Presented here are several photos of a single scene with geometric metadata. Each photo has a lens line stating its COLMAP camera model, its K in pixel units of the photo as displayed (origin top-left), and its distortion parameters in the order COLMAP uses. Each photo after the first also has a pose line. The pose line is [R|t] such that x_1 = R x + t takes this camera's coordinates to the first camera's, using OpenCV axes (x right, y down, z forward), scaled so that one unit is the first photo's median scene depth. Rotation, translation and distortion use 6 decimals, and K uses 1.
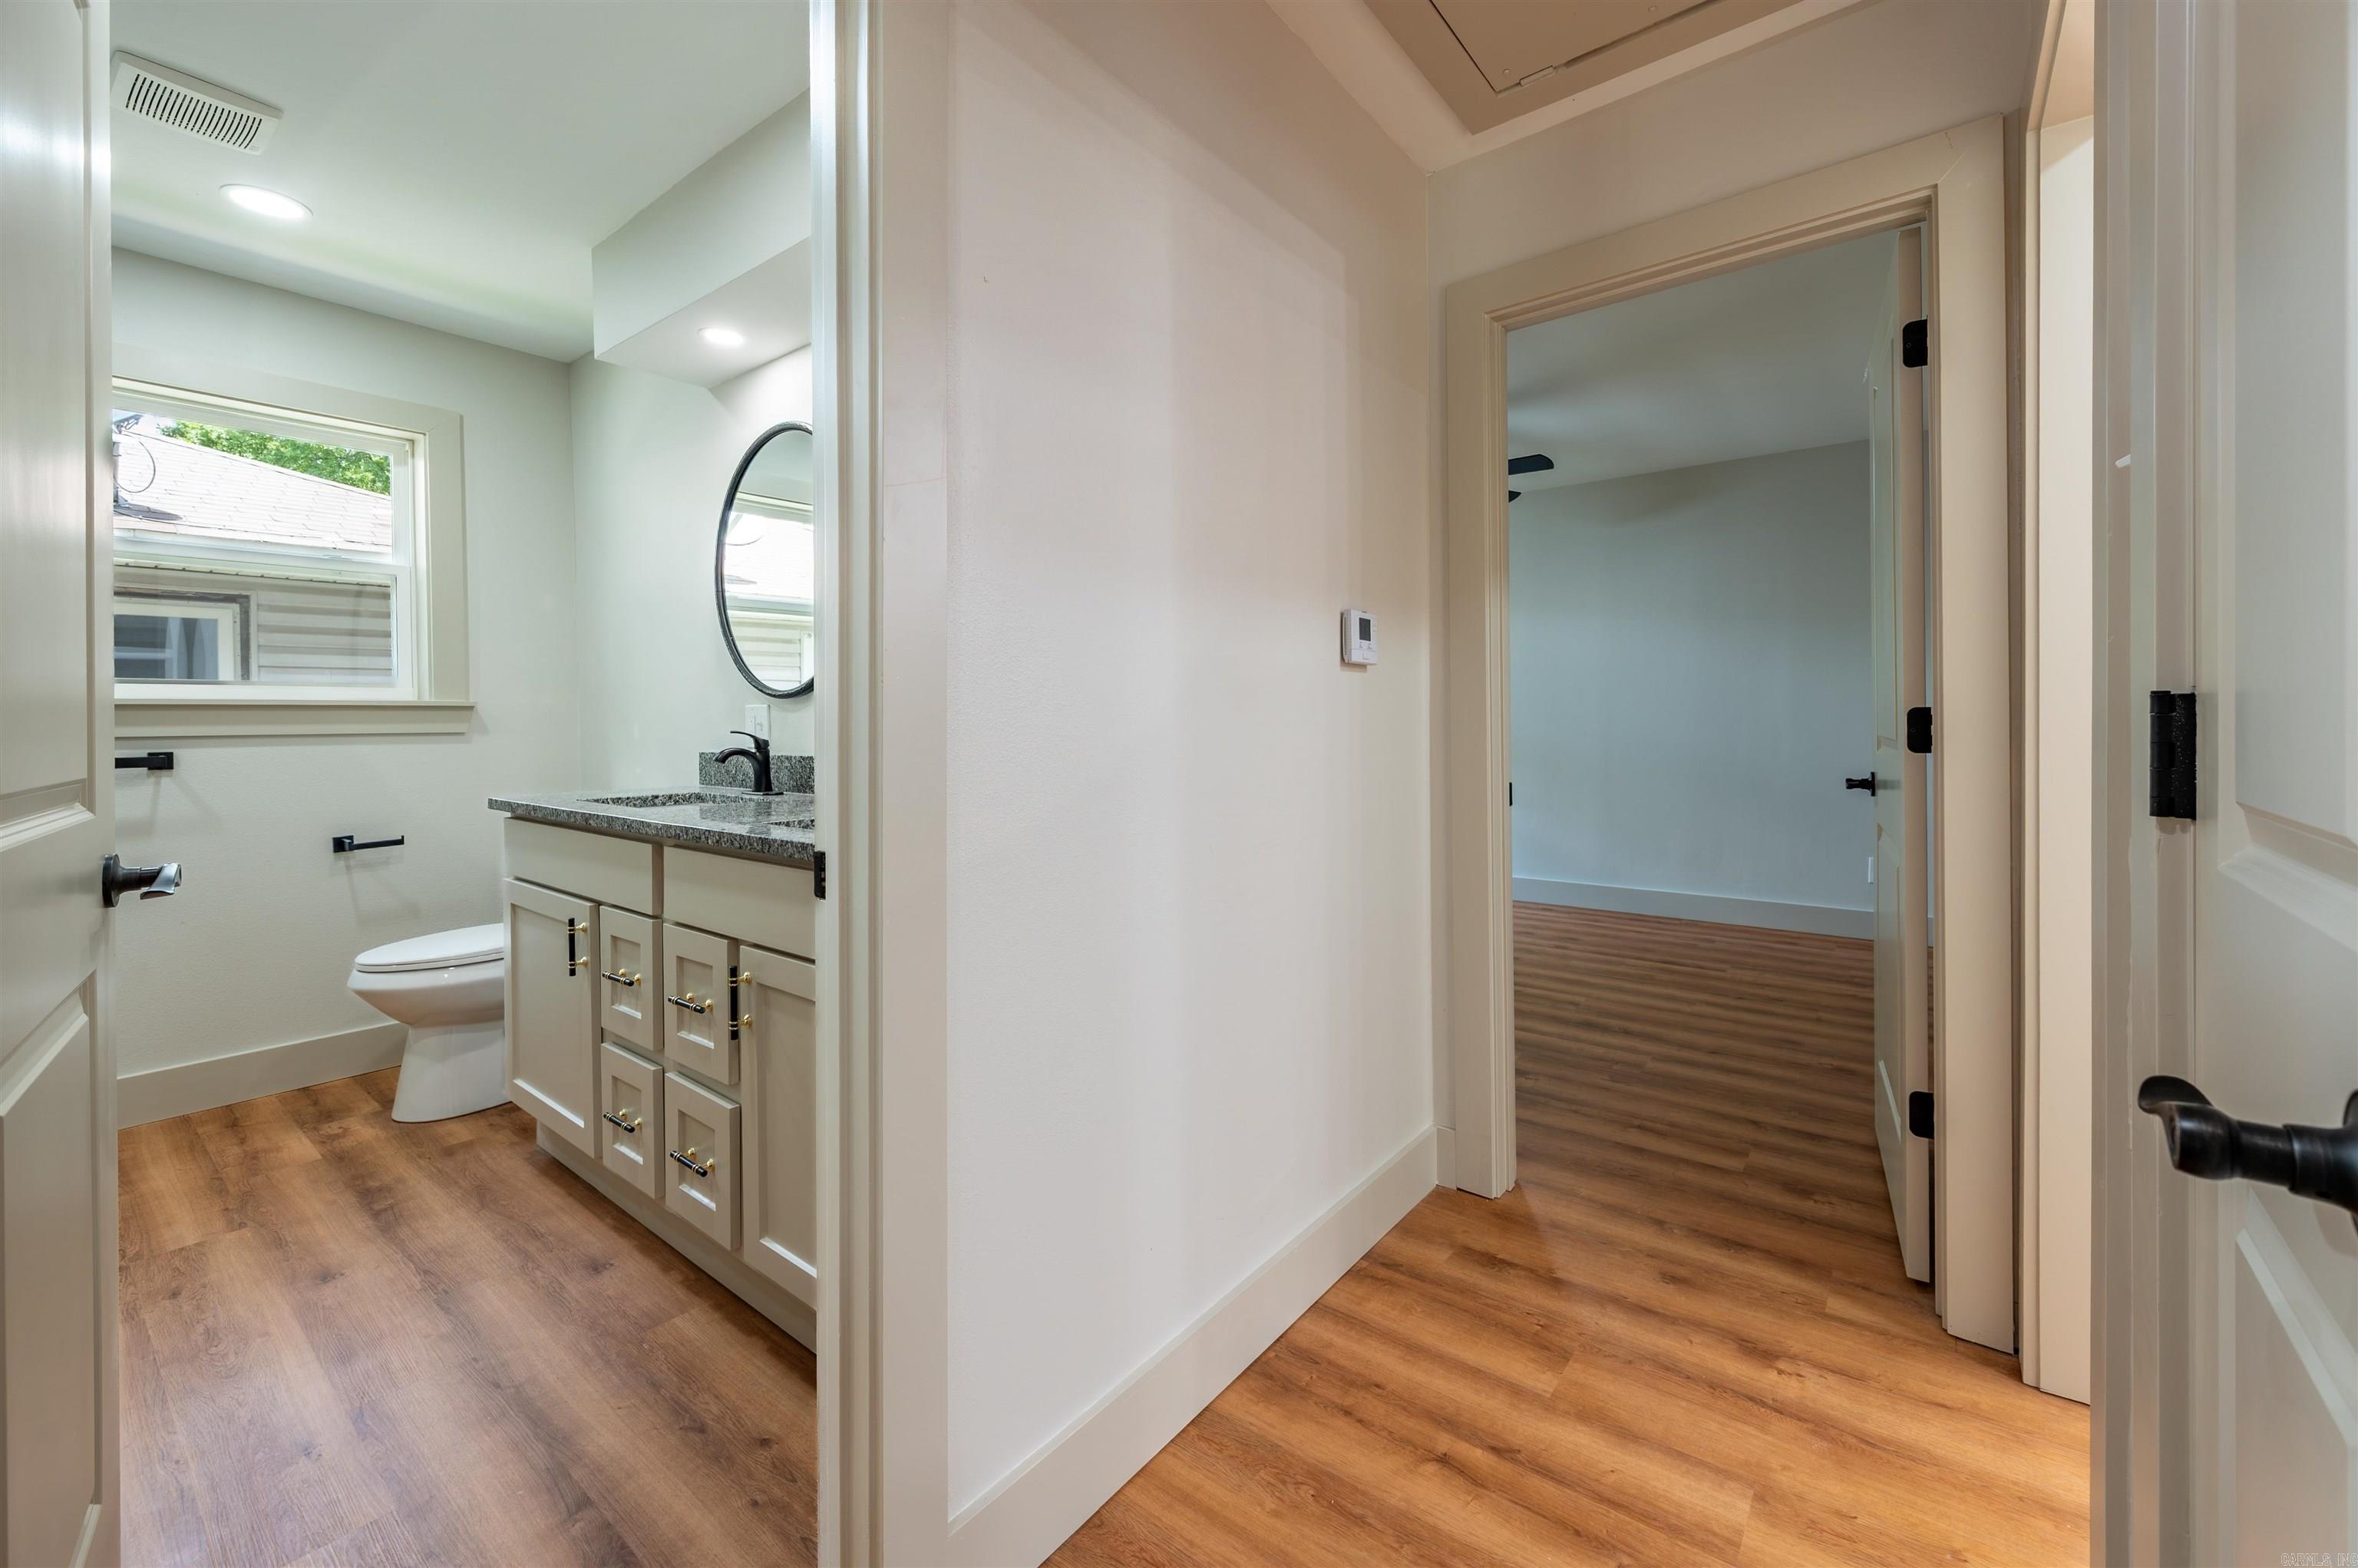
lens RADIAL K [[949.2, 0, 1192.8], [0, 949.2, 722.5], [0, 0, 1]] dist [0.001789, -0.000026]
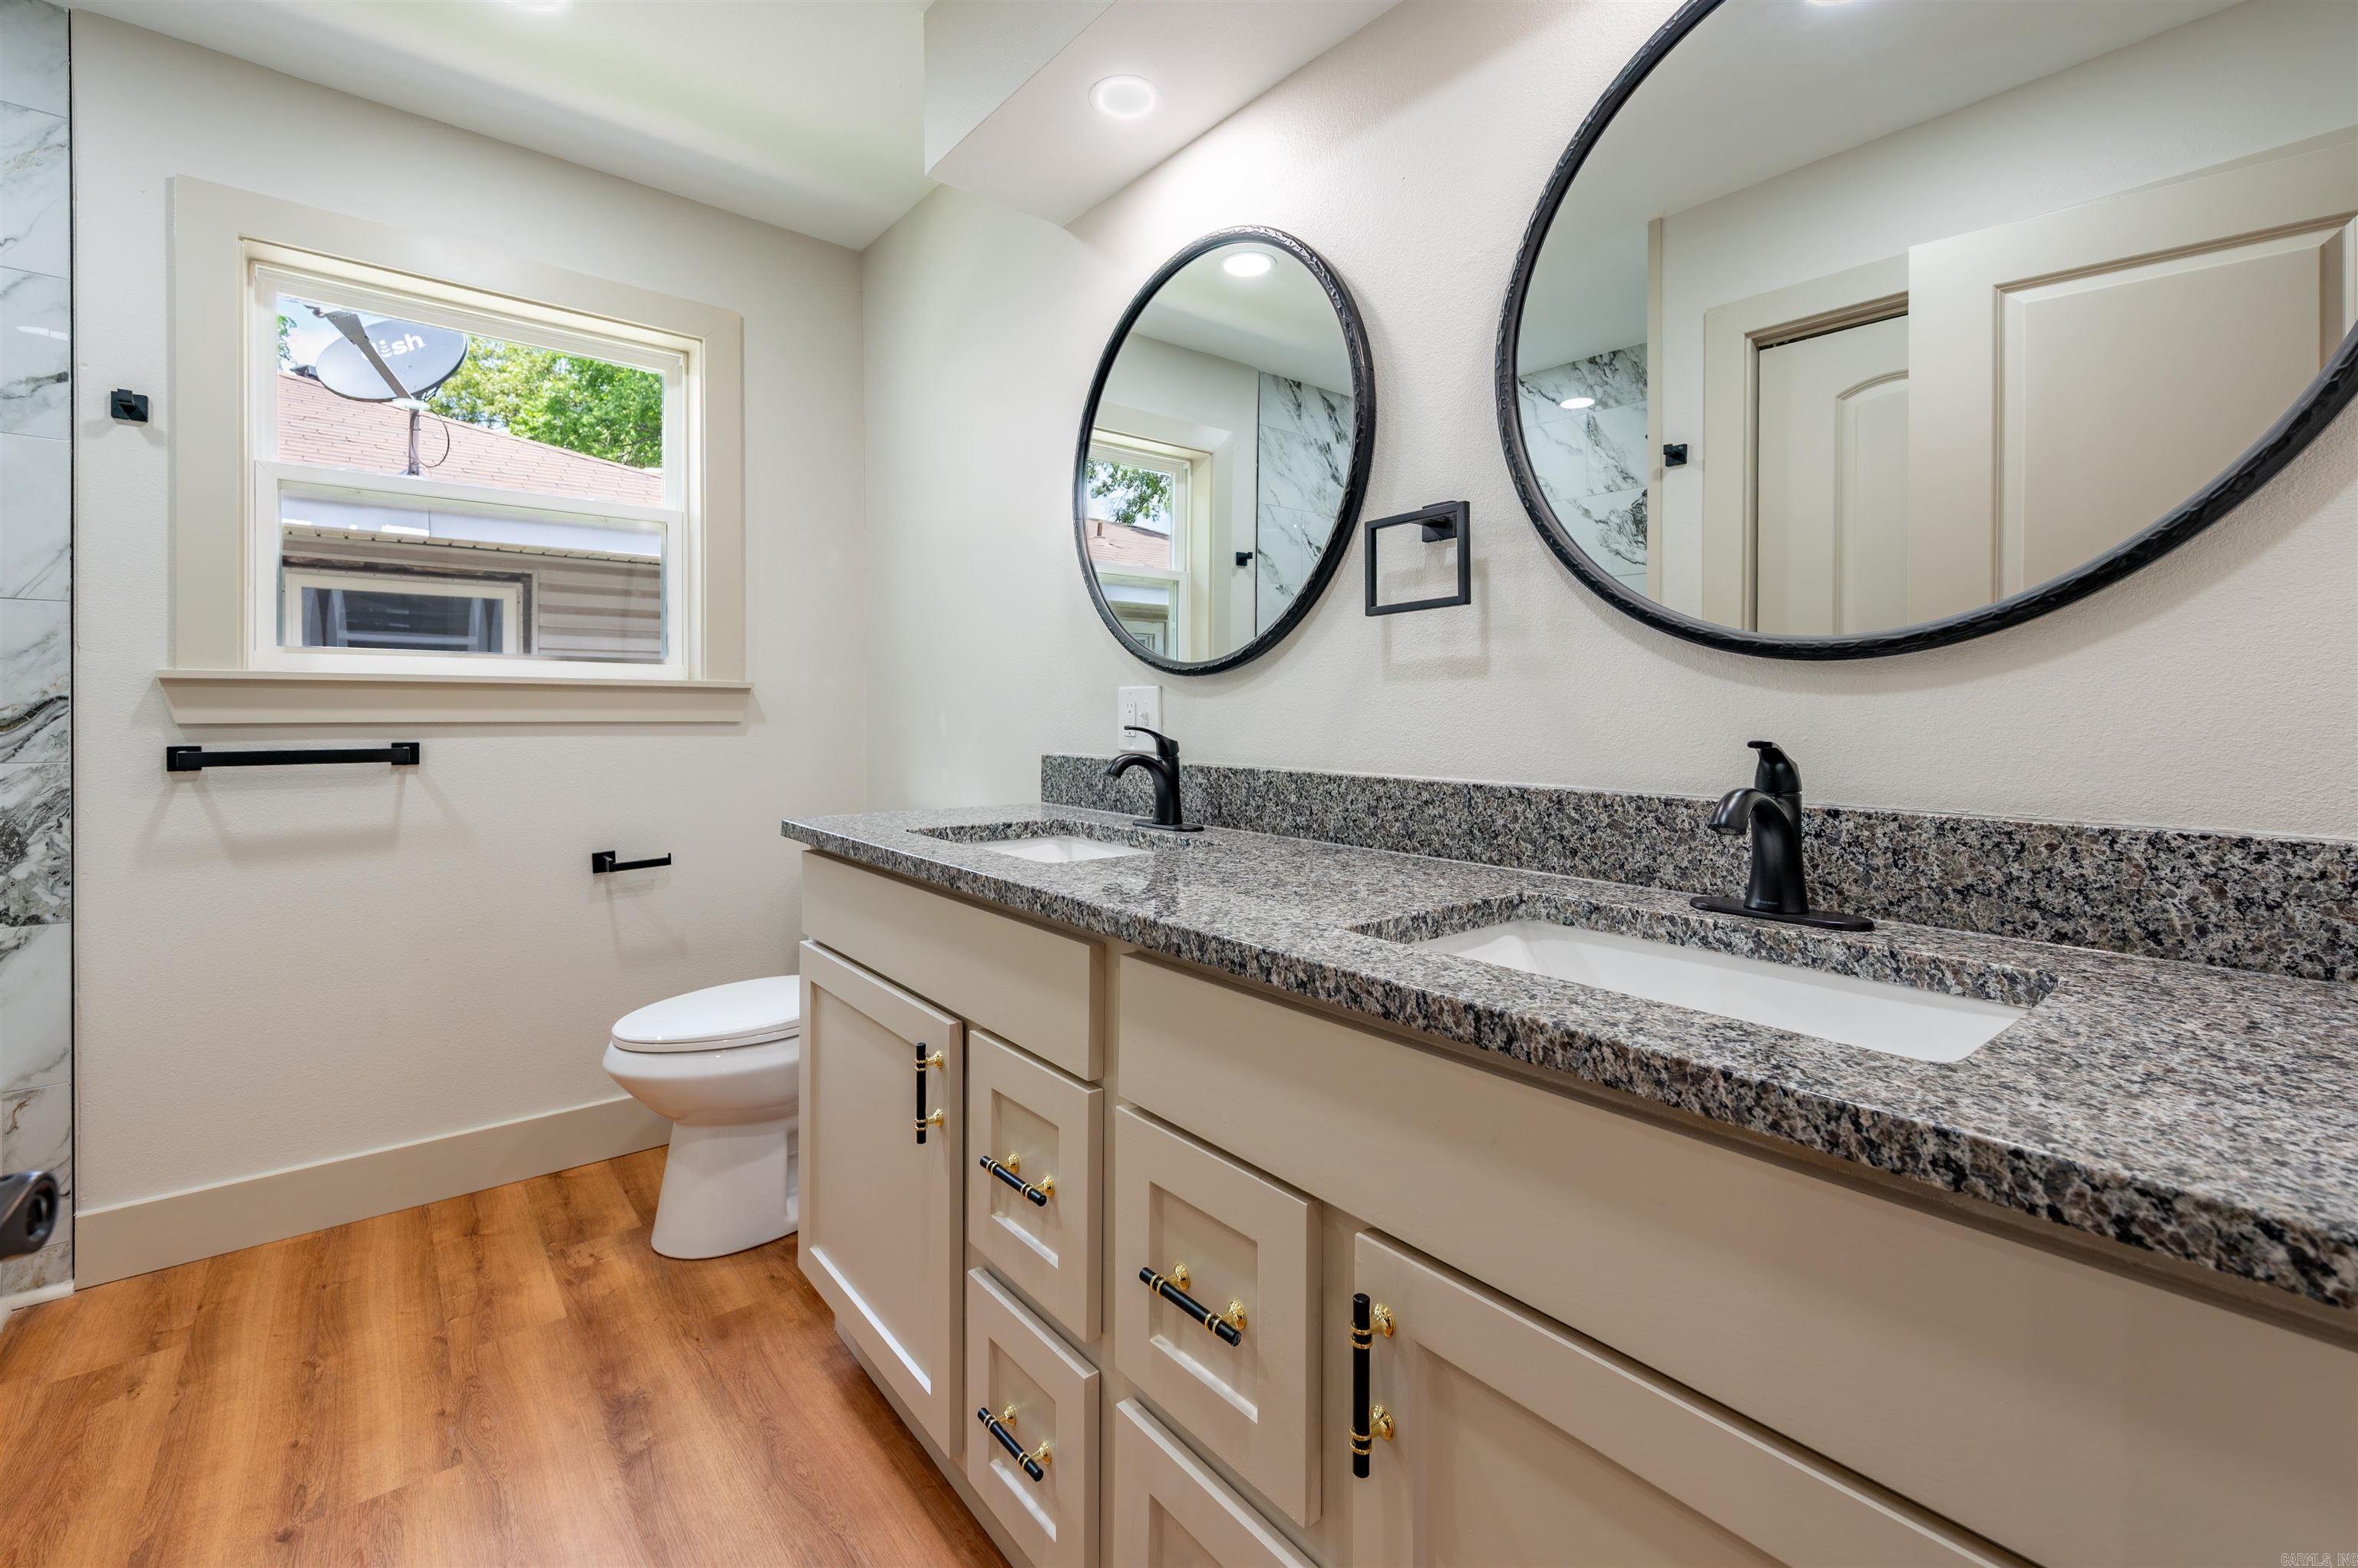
lens RADIAL K [[987.8, 0, 1176.4], [0, 987.8, 707.4], [0, 0, 1]] dist [0.001580, -0.000001]
pose [[0.976633, 0.009520, -0.214702, -0.294053], [-0.011377, 0.999908, -0.007415, 0.001027], [0.214612, 0.009684, 0.976651, 0.345746]]
